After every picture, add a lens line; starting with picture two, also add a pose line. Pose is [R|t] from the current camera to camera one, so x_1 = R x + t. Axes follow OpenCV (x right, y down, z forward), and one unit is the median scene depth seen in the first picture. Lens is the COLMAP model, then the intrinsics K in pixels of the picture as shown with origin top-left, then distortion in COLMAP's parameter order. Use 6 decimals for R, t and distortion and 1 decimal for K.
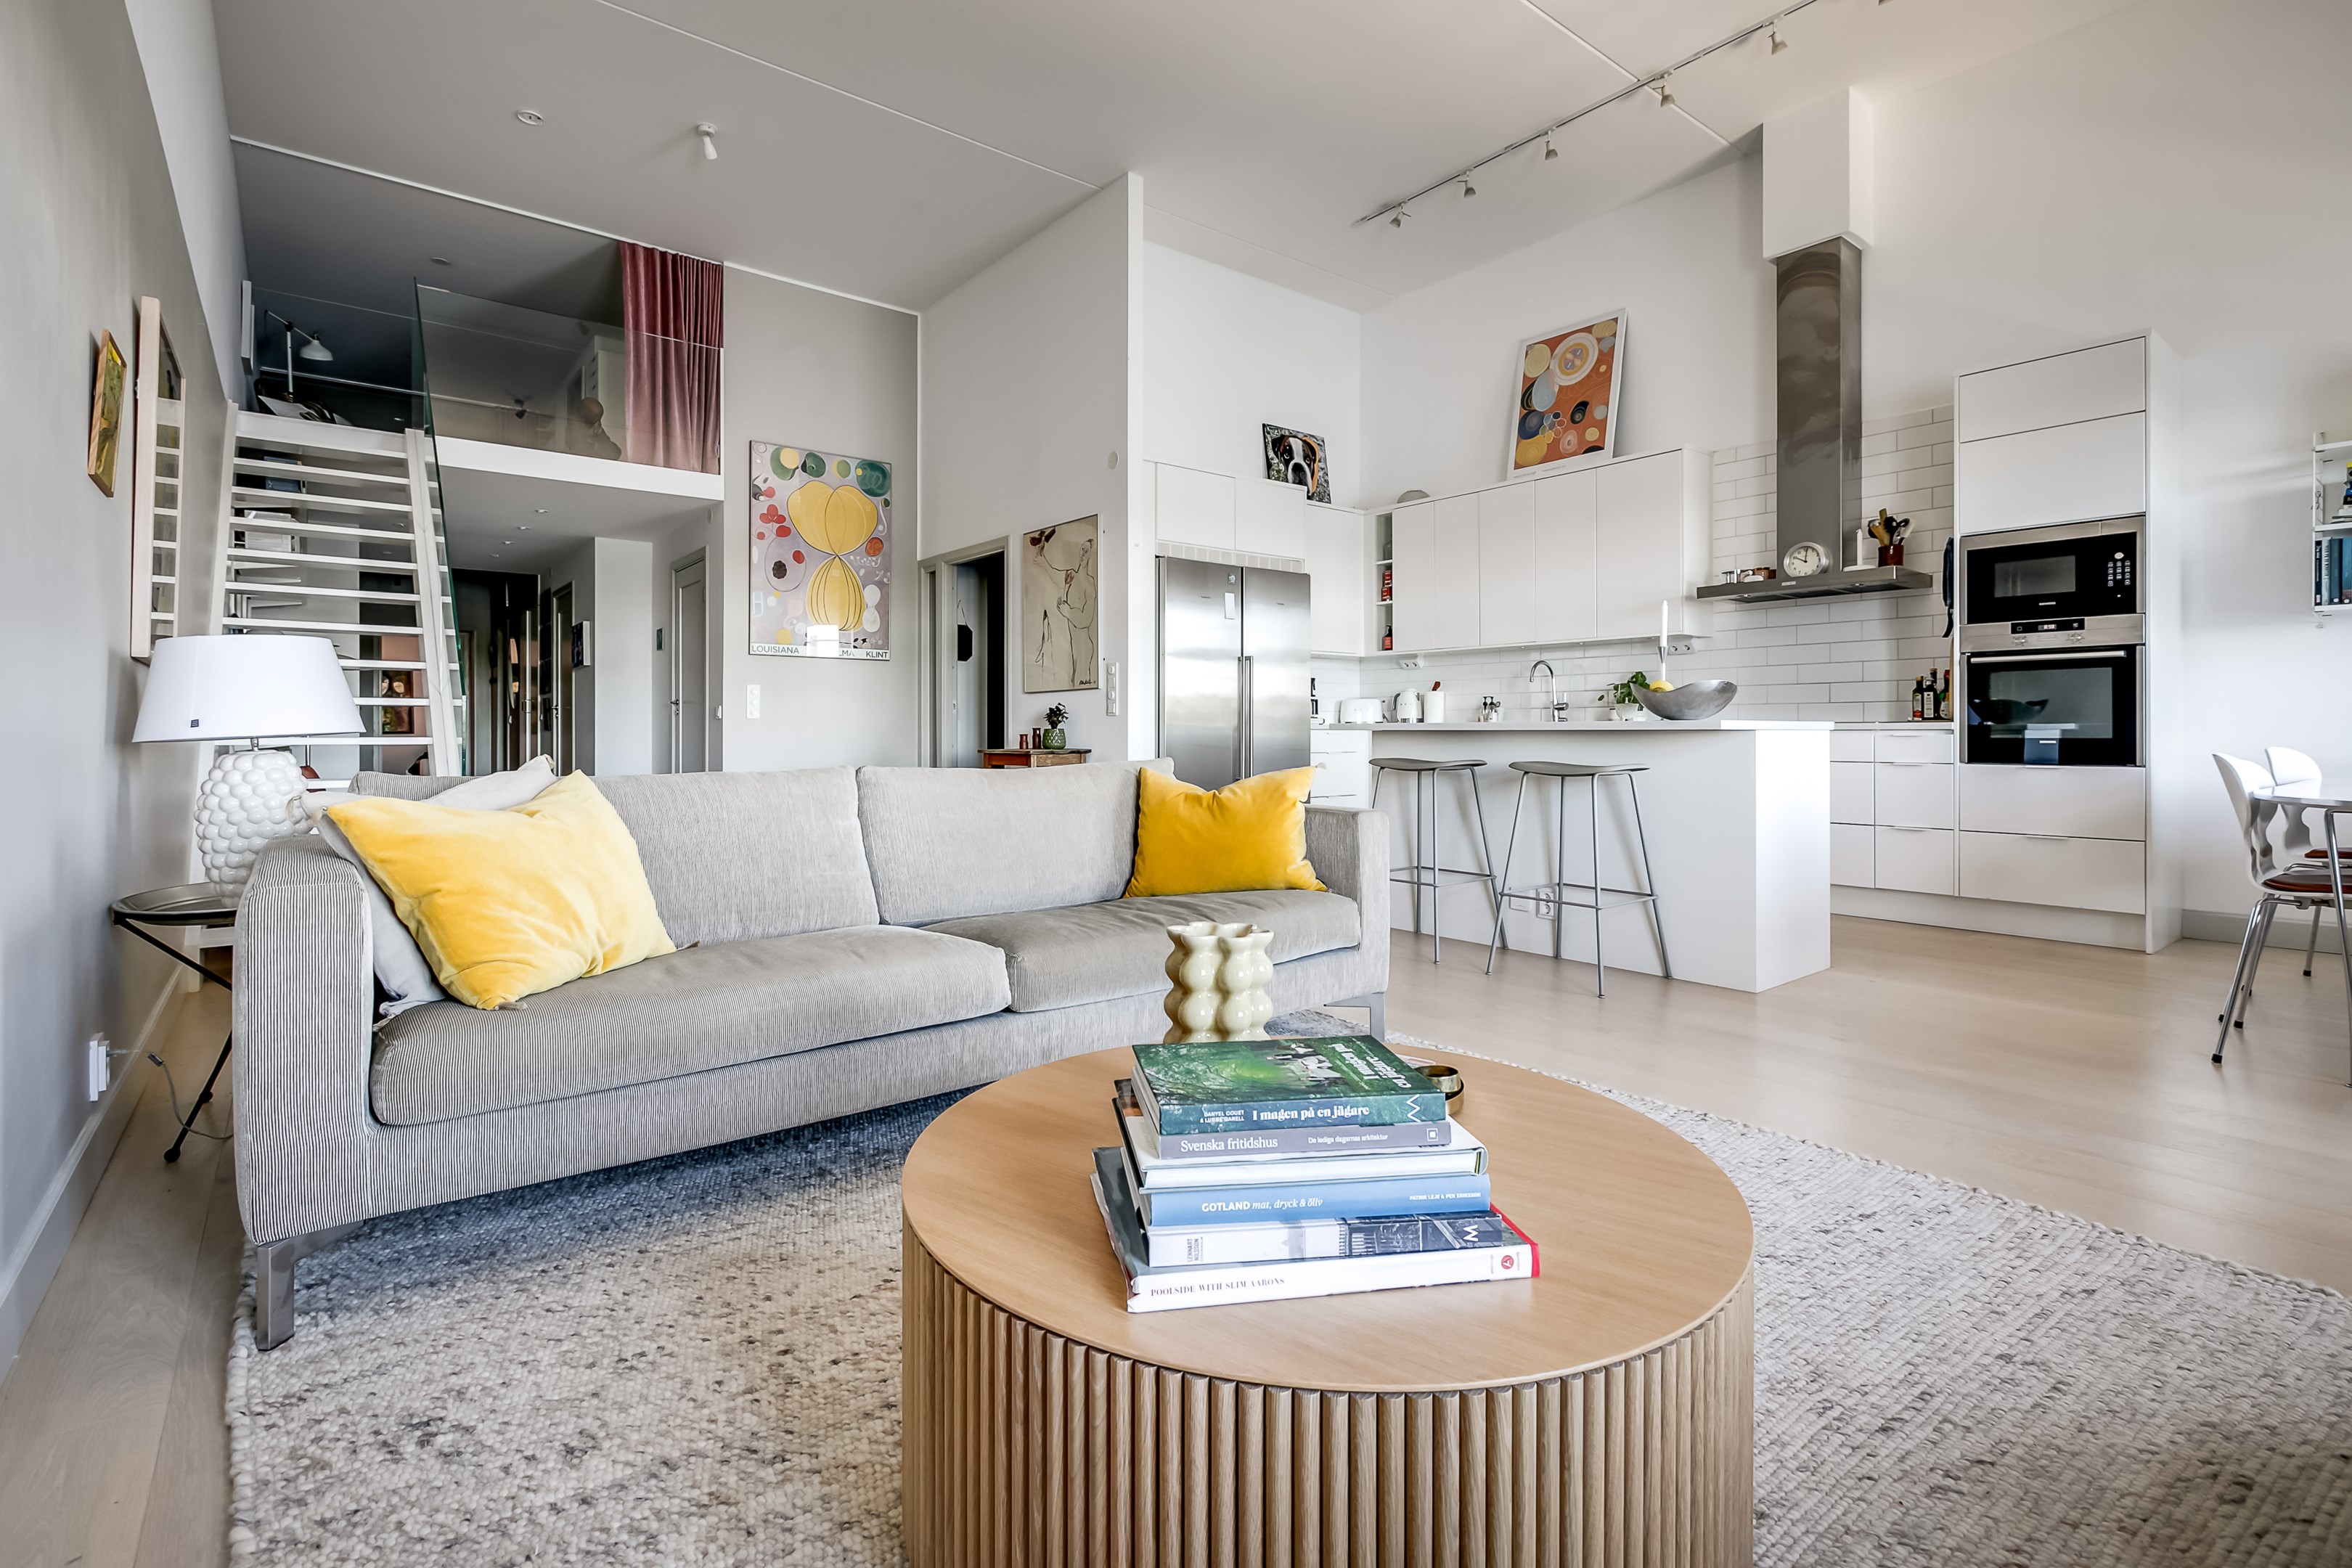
lens RADIAL K [[1080.8, 0, 1157.2], [0, 1080.8, 732.2], [0, 0, 1]] dist [0.000771, -0.000179]
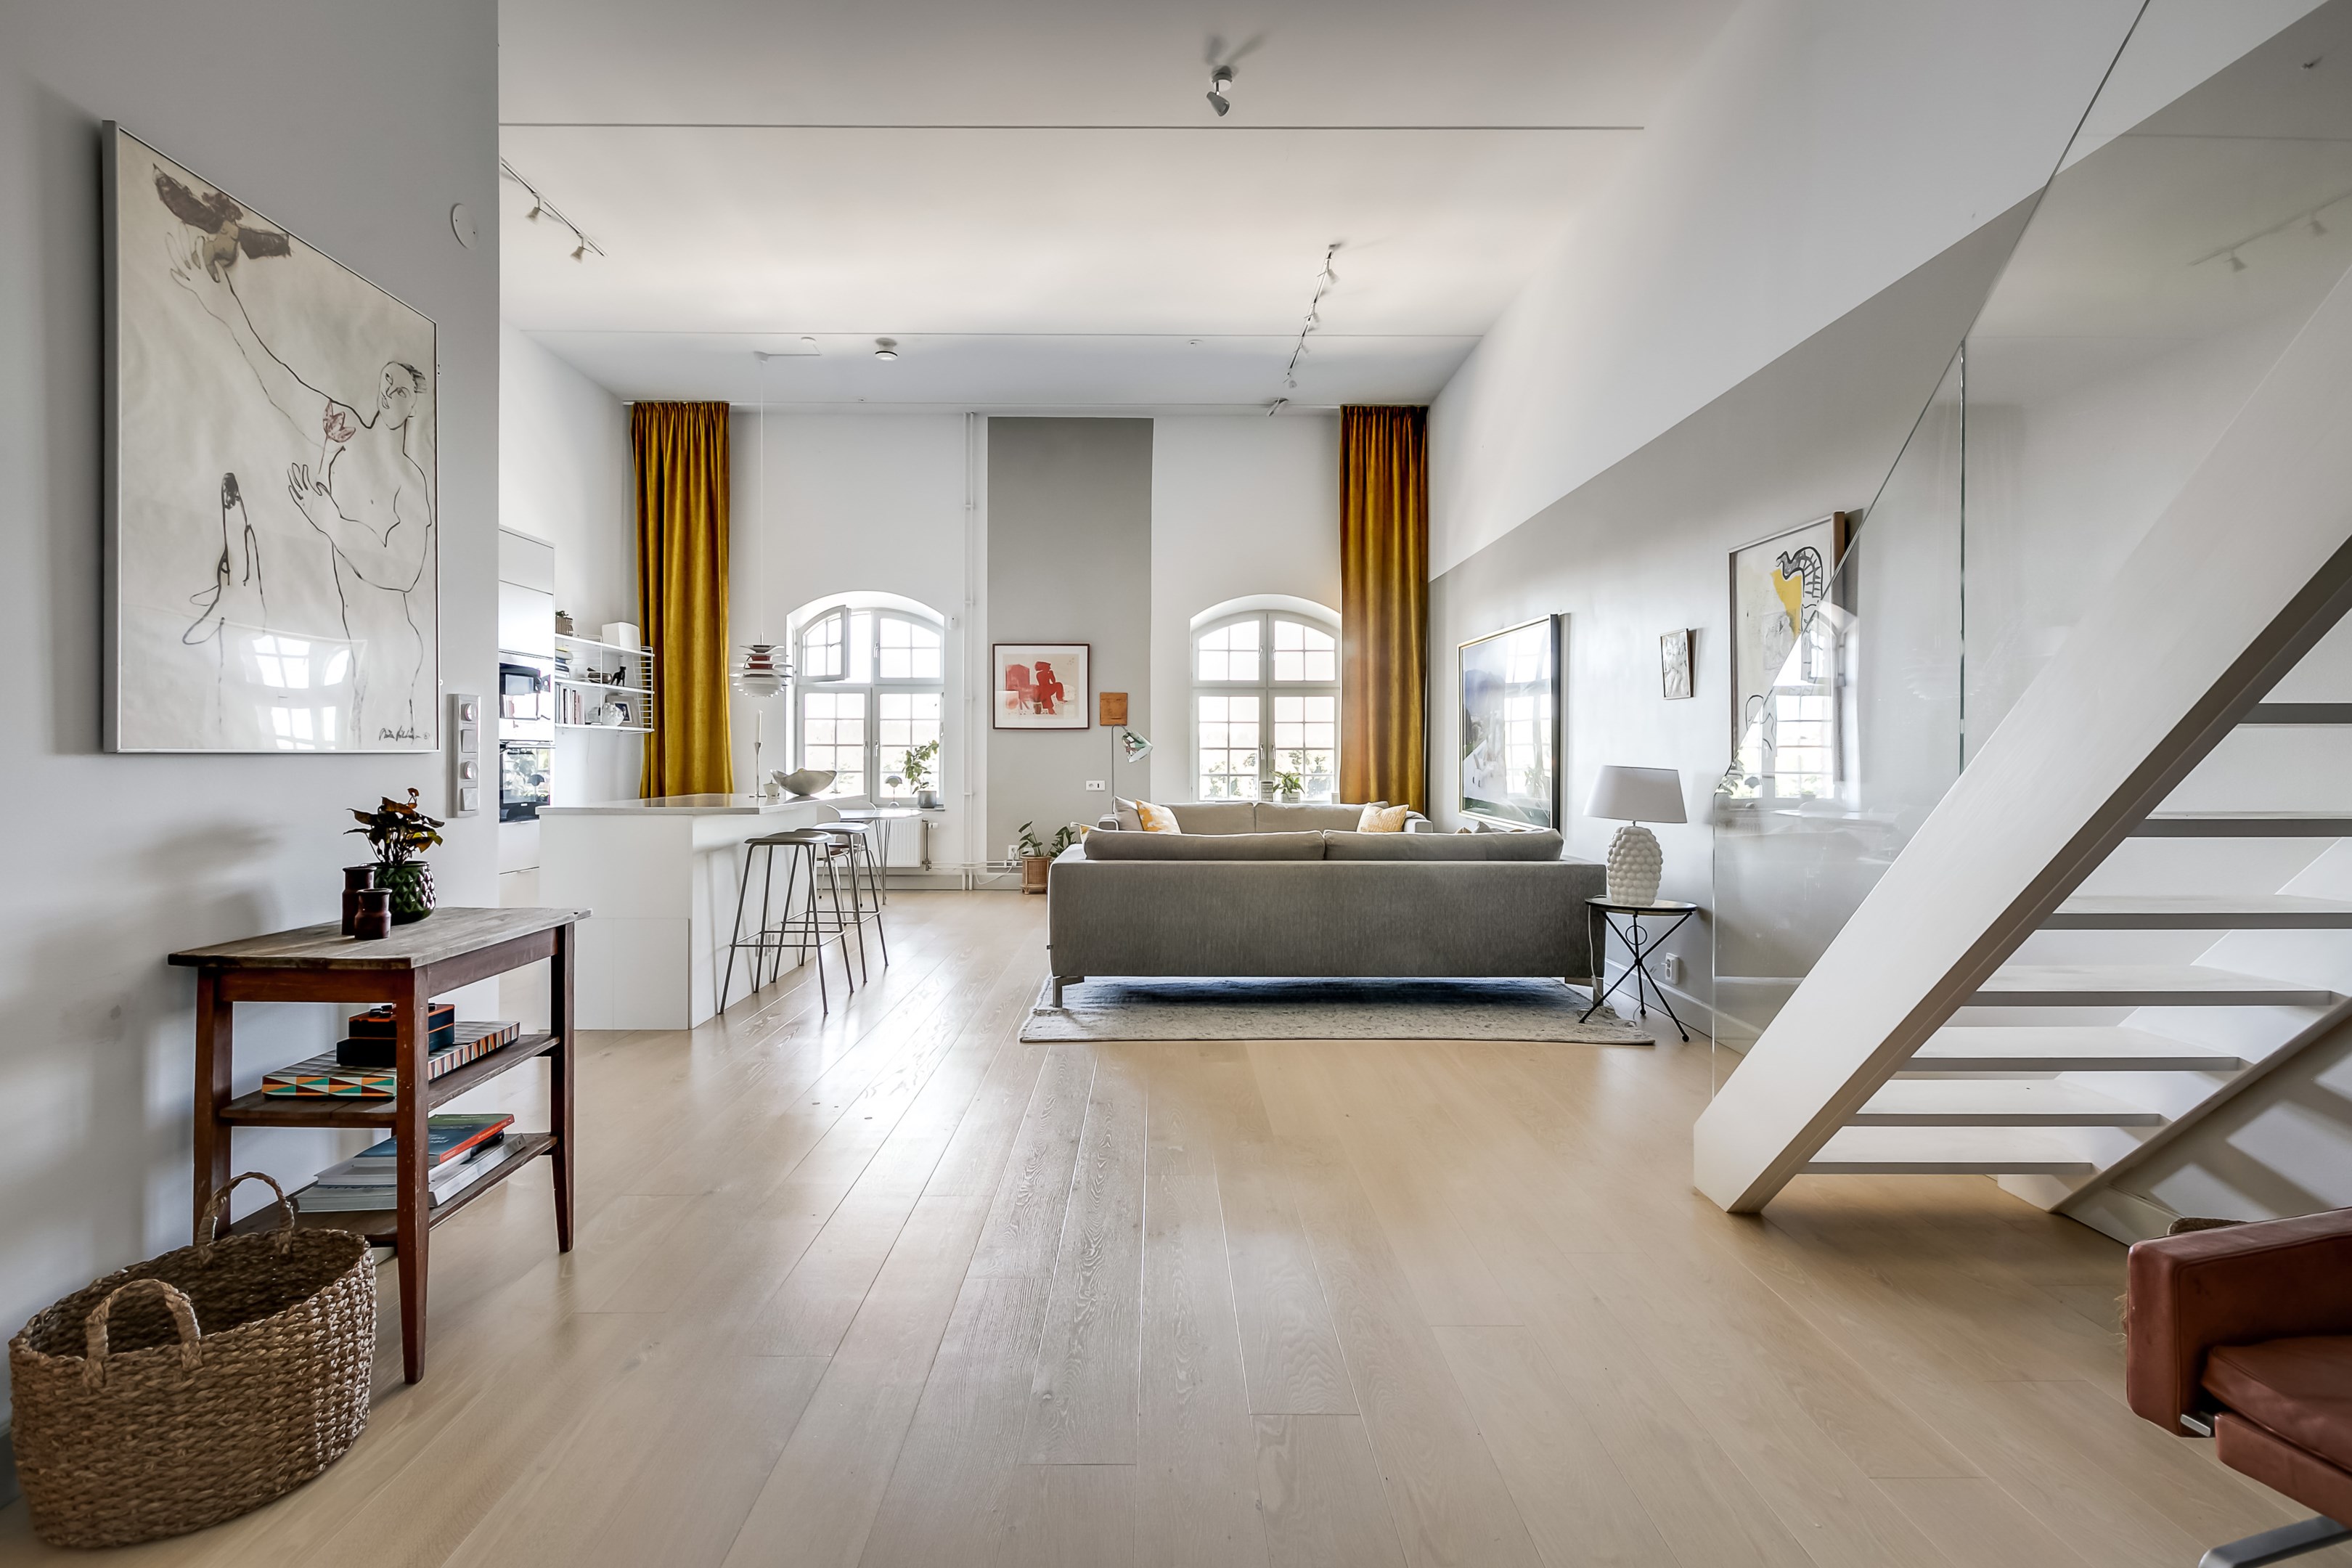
lens RADIAL K [[1073.1, 0, 1168.9], [0, 1073.1, 763.2], [0, 0, 1]] dist [-0.000998, -0.000286]
pose [[-0.793552, -0.003407, 0.608492, -0.529324], [-0.001112, 0.999991, 0.004148, -0.038940], [-0.608501, 0.002615, -0.793549, 1.175056]]
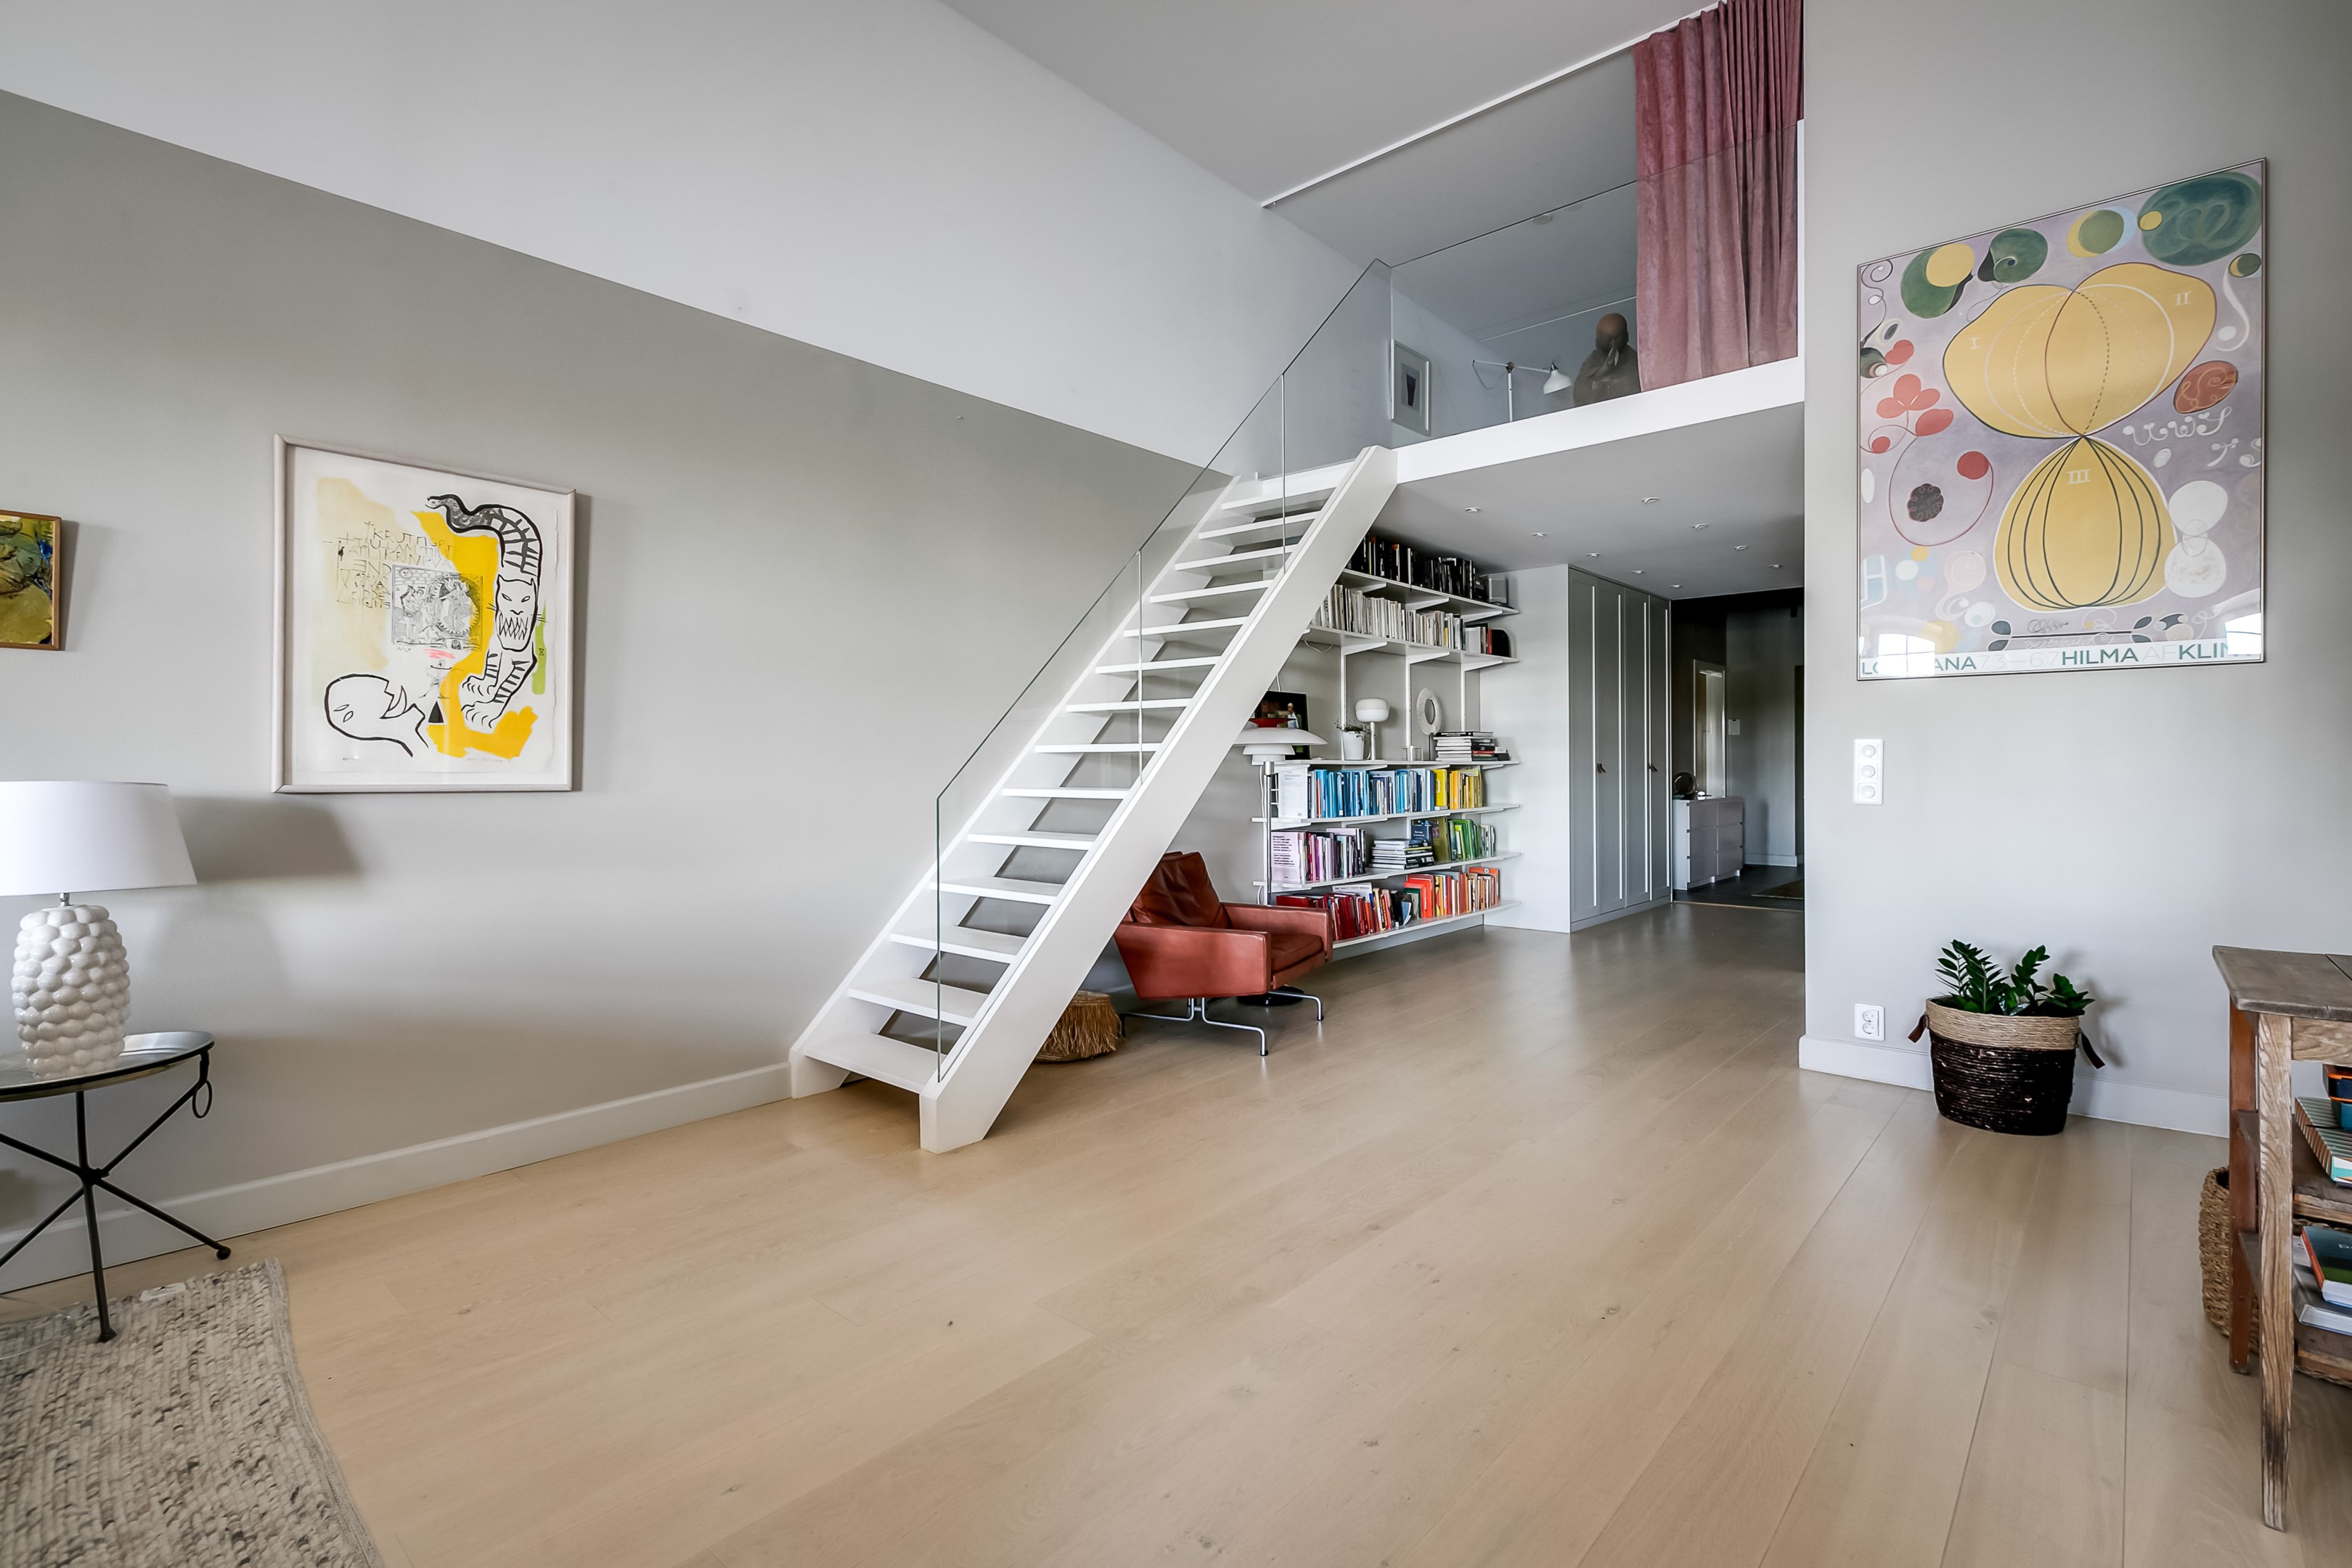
lens RADIAL K [[1078.2, 0, 1183.7], [0, 1078.2, 790.7], [0, 0, 1]] dist [-0.001572, 0.000166]
pose [[0.178590, 0.022831, -0.983659, 0.094131], [0.004335, 0.999703, 0.023990, -0.038673], [0.983914, -0.008548, 0.178438, 0.697296]]
